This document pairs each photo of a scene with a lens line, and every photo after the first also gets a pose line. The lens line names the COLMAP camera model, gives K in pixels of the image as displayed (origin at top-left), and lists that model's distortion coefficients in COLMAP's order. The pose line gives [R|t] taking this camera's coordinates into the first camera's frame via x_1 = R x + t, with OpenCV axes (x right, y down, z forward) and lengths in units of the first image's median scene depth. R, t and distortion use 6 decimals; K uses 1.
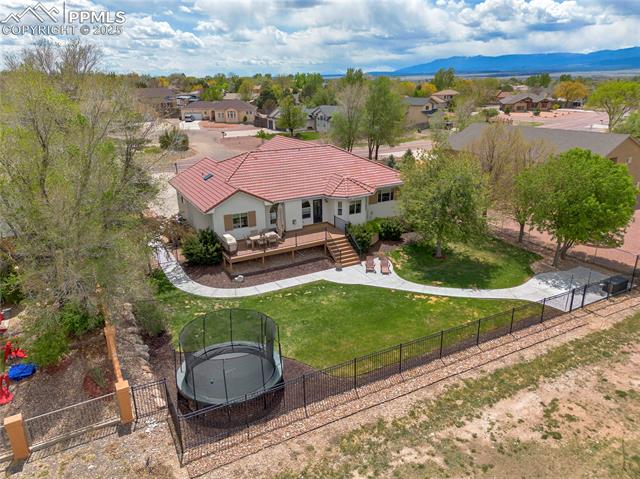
lens RADIAL K [[478.7, 0, 320.0], [0, 478.7, 239.5], [0, 0, 1]] dist [0.090648, -0.104511]
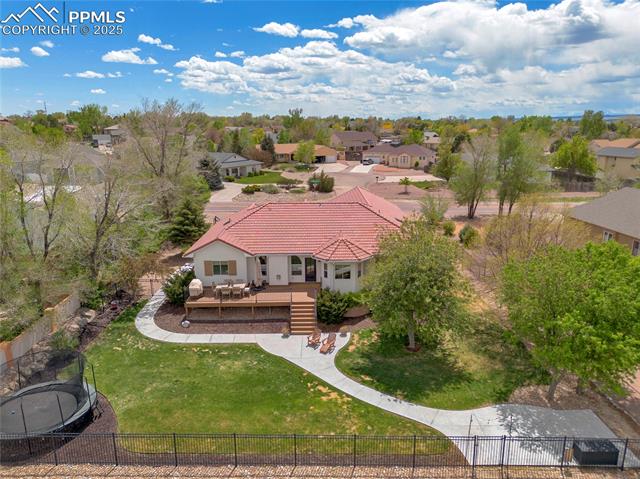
lens RADIAL K [[478.7, 0, 320.0], [0, 478.7, 239.5], [0, 0, 1]] dist [0.090648, -0.104511]
pose [[0.864893, 0.123352, -0.486564, 0.496904], [-0.160144, 0.986488, -0.034573, -0.094867], [0.475724, 0.107822, 0.872961, 0.184704]]
